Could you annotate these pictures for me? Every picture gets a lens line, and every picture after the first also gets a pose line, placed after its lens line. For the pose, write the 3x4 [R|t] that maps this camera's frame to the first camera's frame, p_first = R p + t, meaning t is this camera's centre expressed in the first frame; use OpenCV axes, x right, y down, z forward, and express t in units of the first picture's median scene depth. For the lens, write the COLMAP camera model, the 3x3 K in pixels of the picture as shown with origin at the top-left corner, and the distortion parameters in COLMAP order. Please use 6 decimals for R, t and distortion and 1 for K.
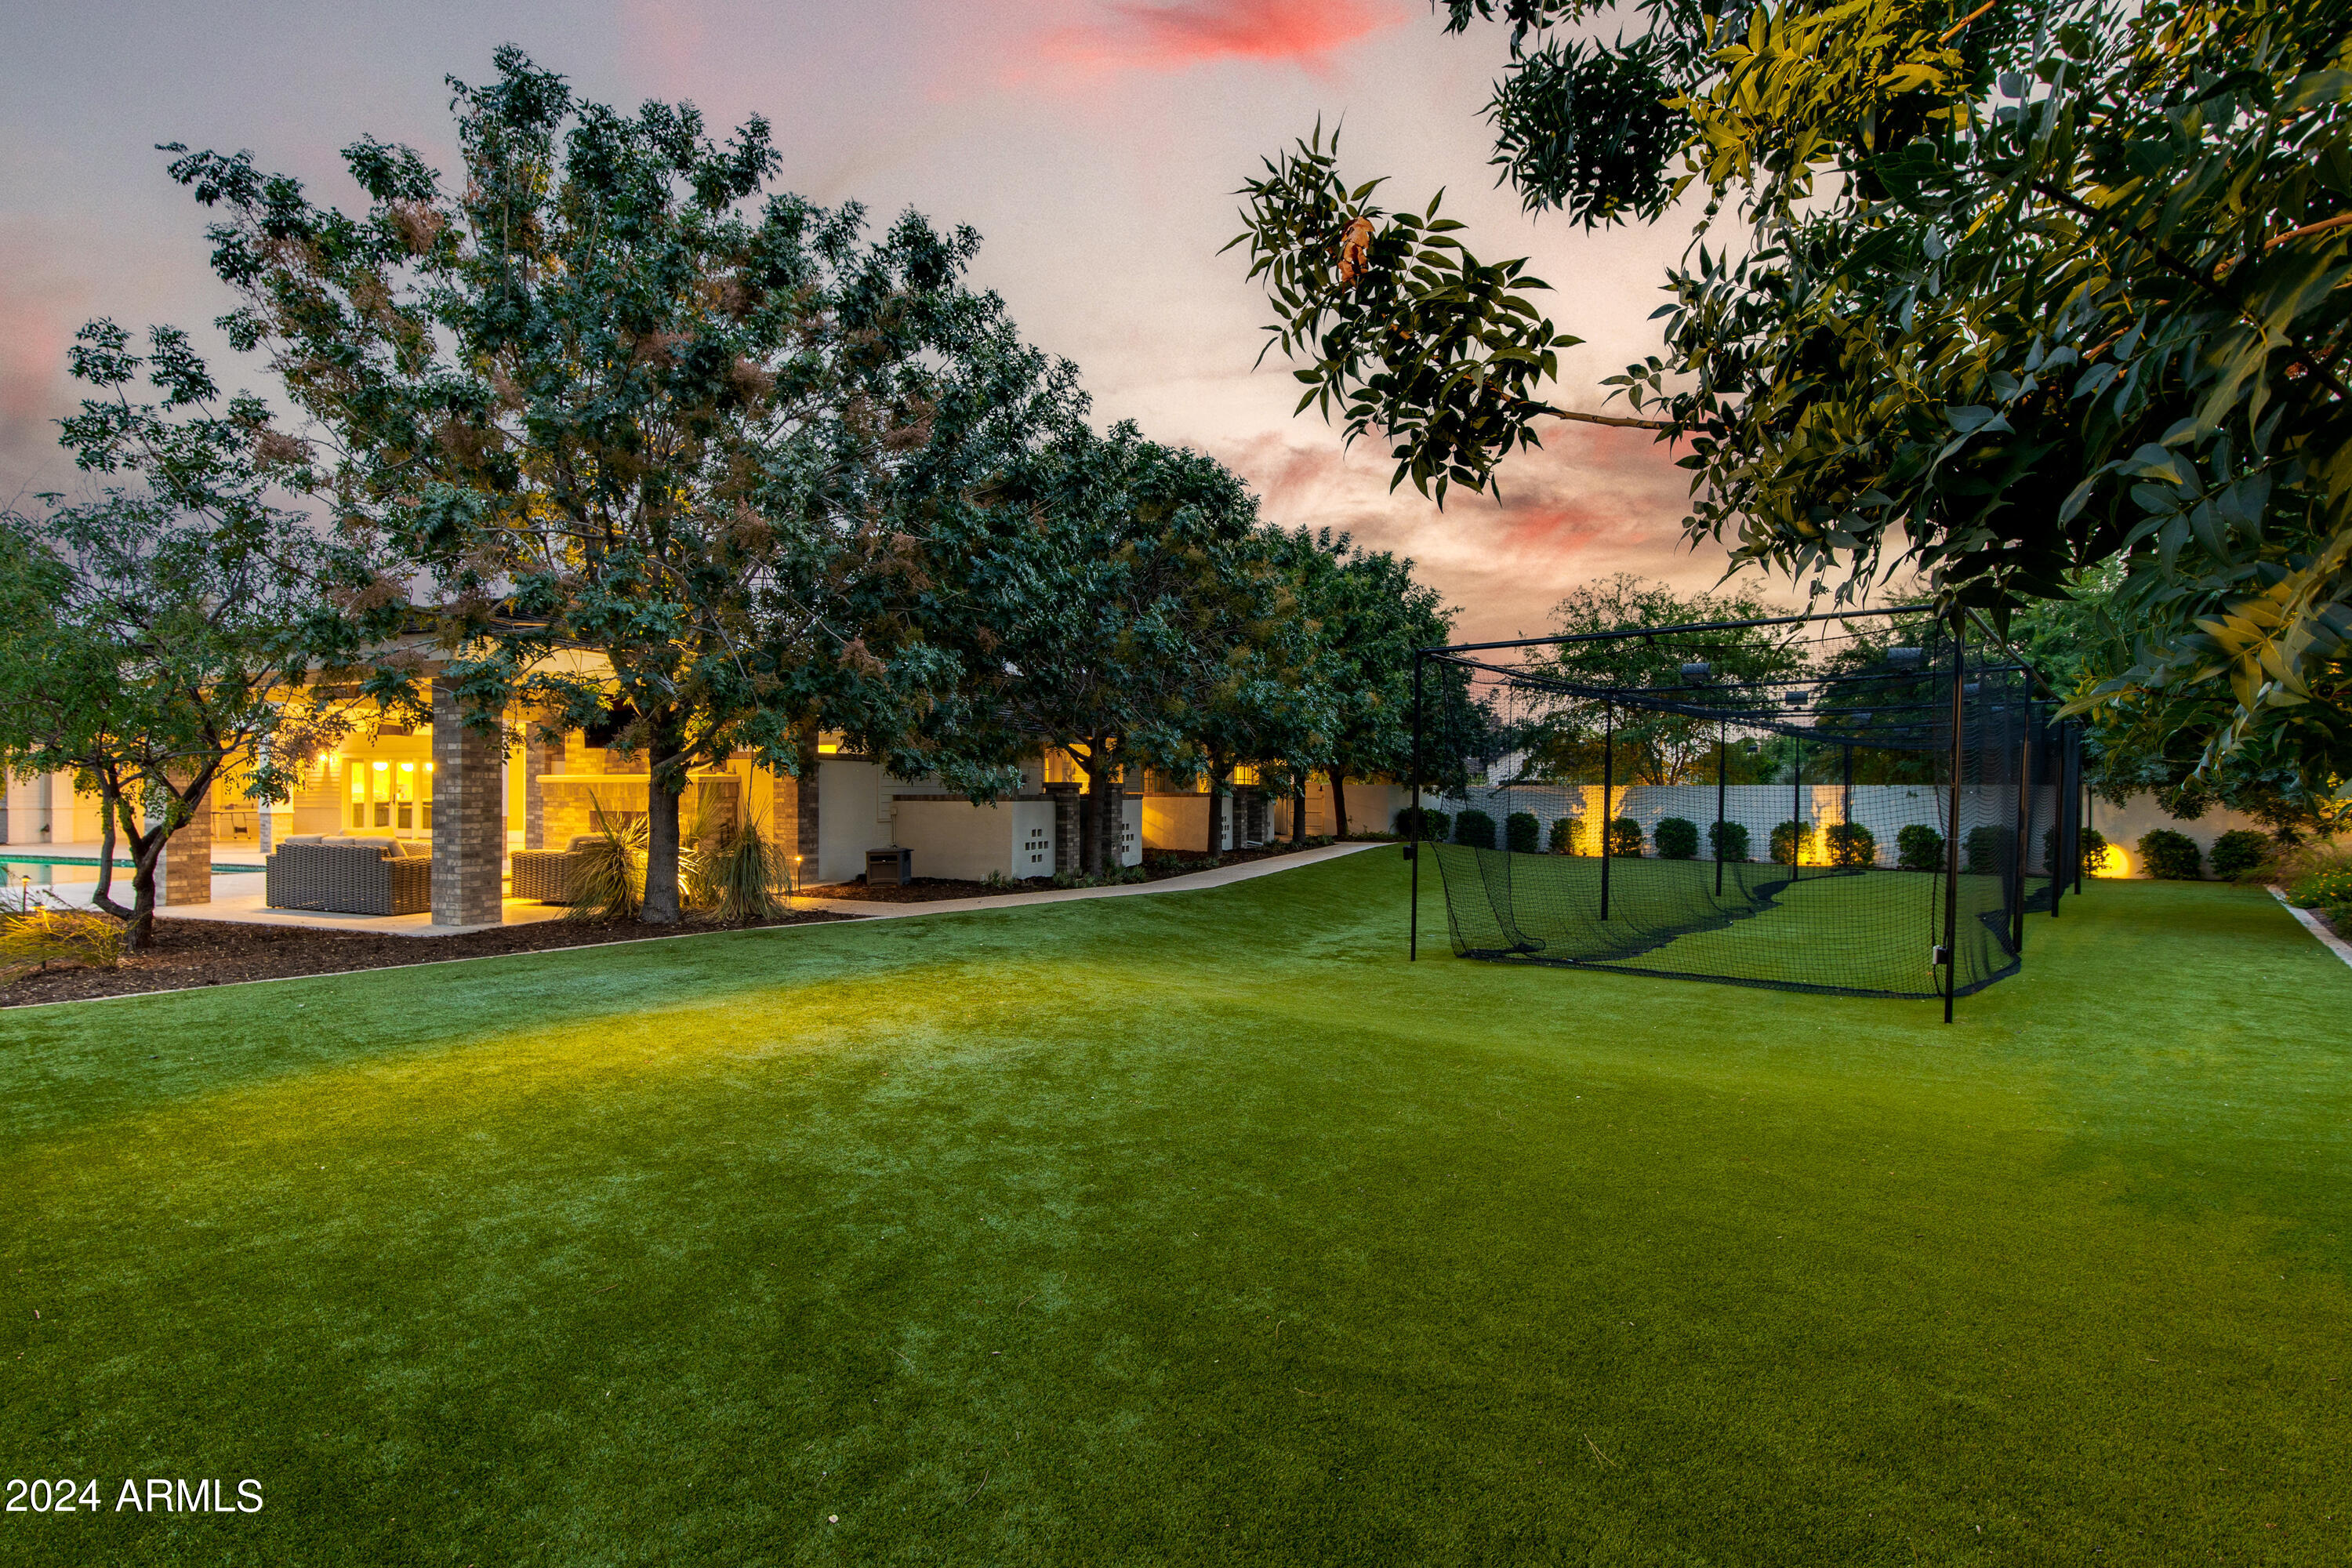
lens RADIAL K [[1078.7, 0, 1174.5], [0, 1078.7, 815.1], [0, 0, 1]] dist [0.000004, -0.000279]
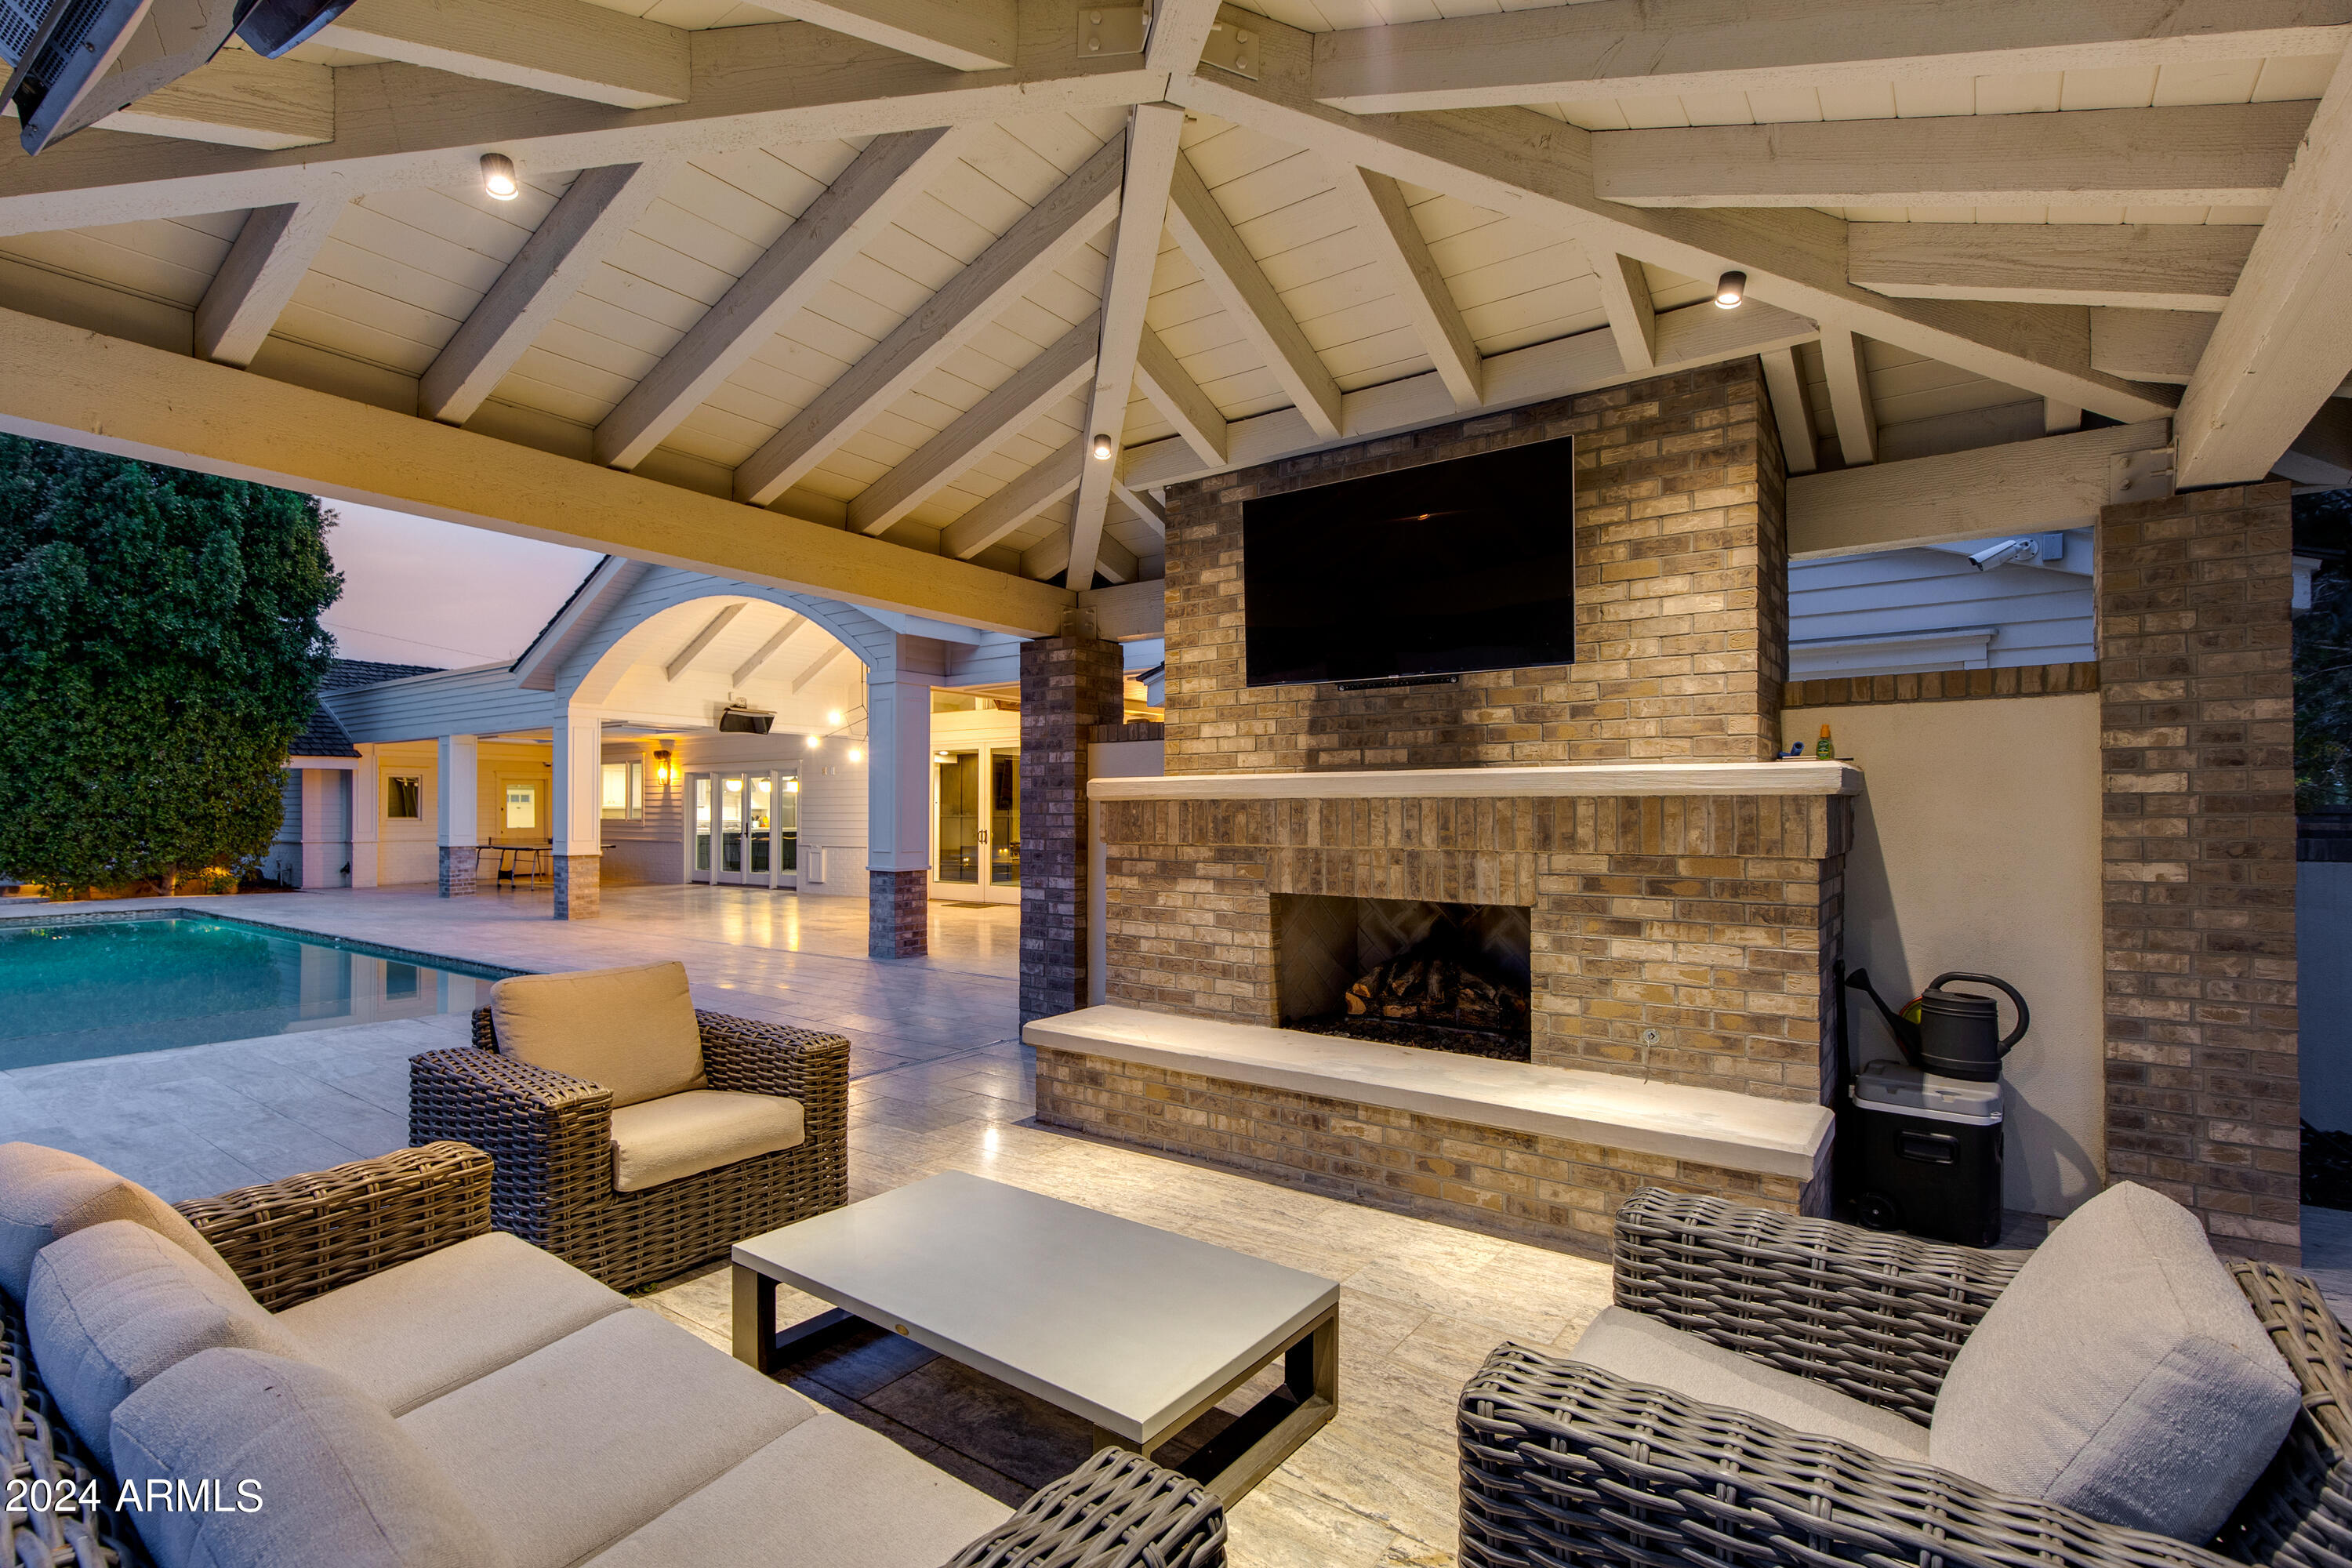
lens RADIAL K [[1078.7, 0, 1174.5], [0, 1078.7, 815.1], [0, 0, 1]] dist [0.000004, -0.000279]
pose [[0.966015, -0.000370, -0.258485, -0.291574], [-0.005620, 0.999732, -0.022437, -0.011246], [0.258424, 0.023128, 0.965755, 0.420158]]
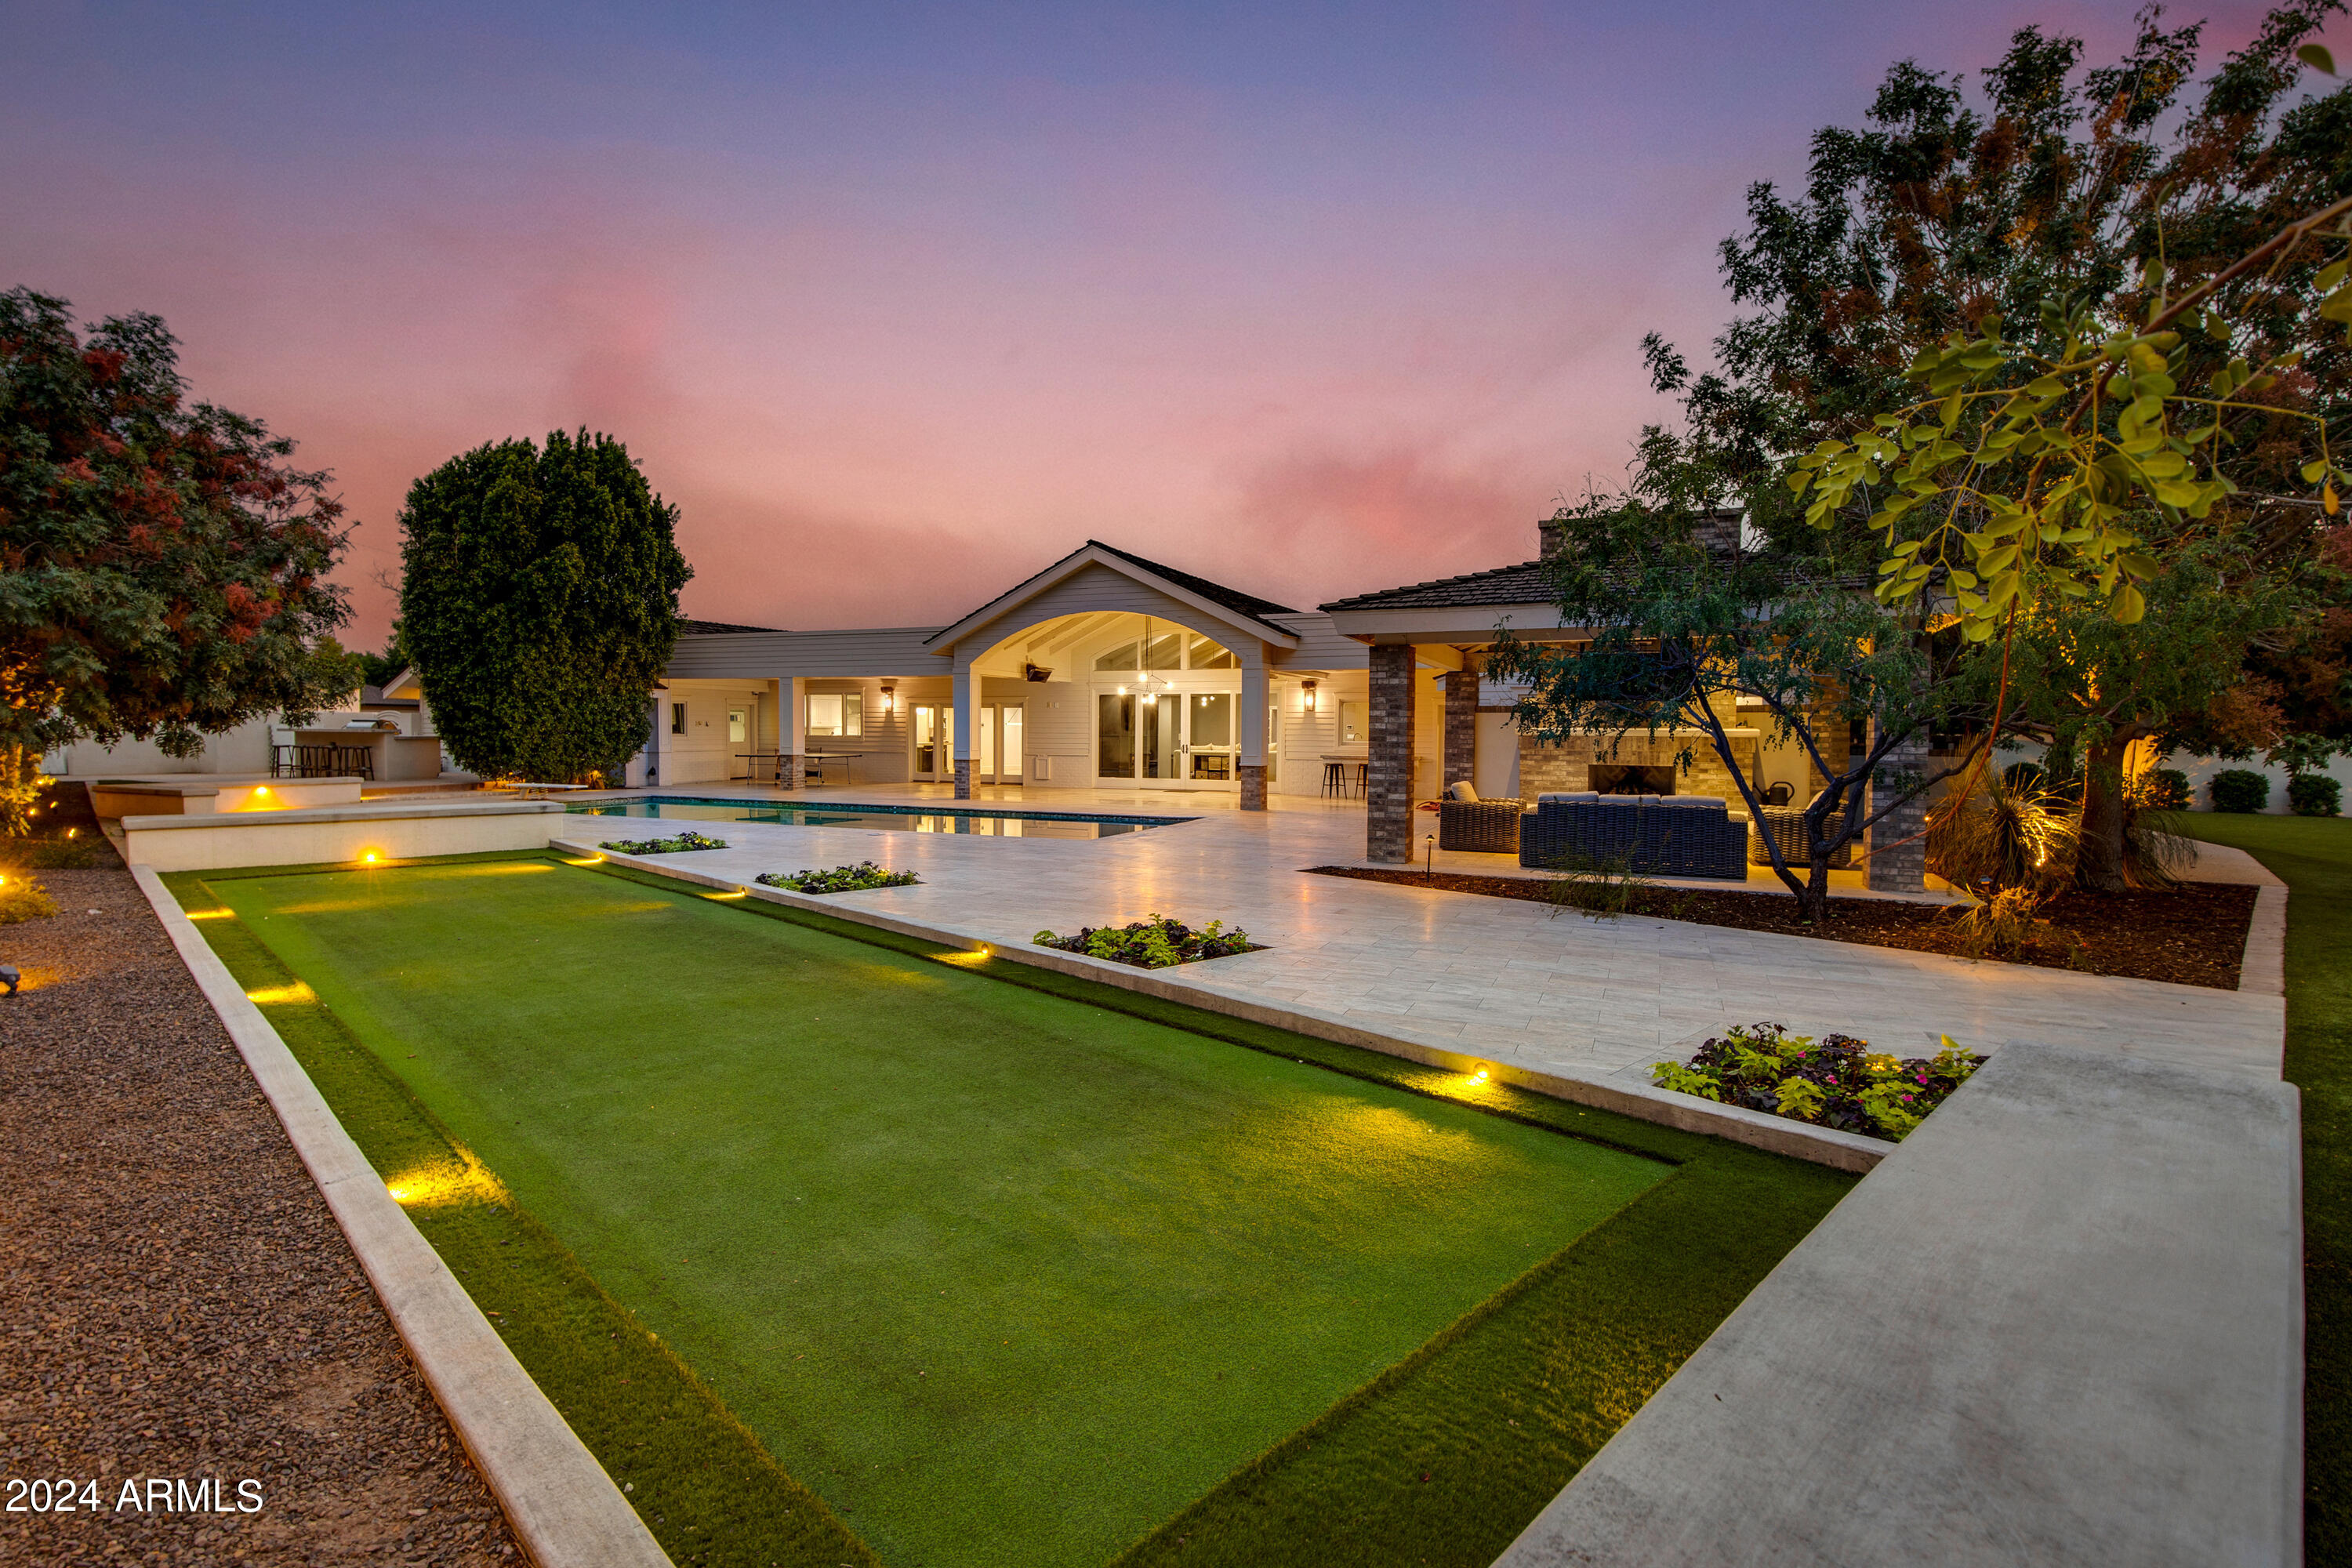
lens RADIAL K [[1037.0, 0, 1176.0], [0, 1037.0, 784.0], [0, 0, 1]] dist [-0.000074, -0.000061]
pose [[0.999400, 0.006645, -0.033995, -0.520195], [-0.005647, 0.999552, 0.029378, -0.007241], [0.034175, -0.029168, 0.998990, 0.040199]]
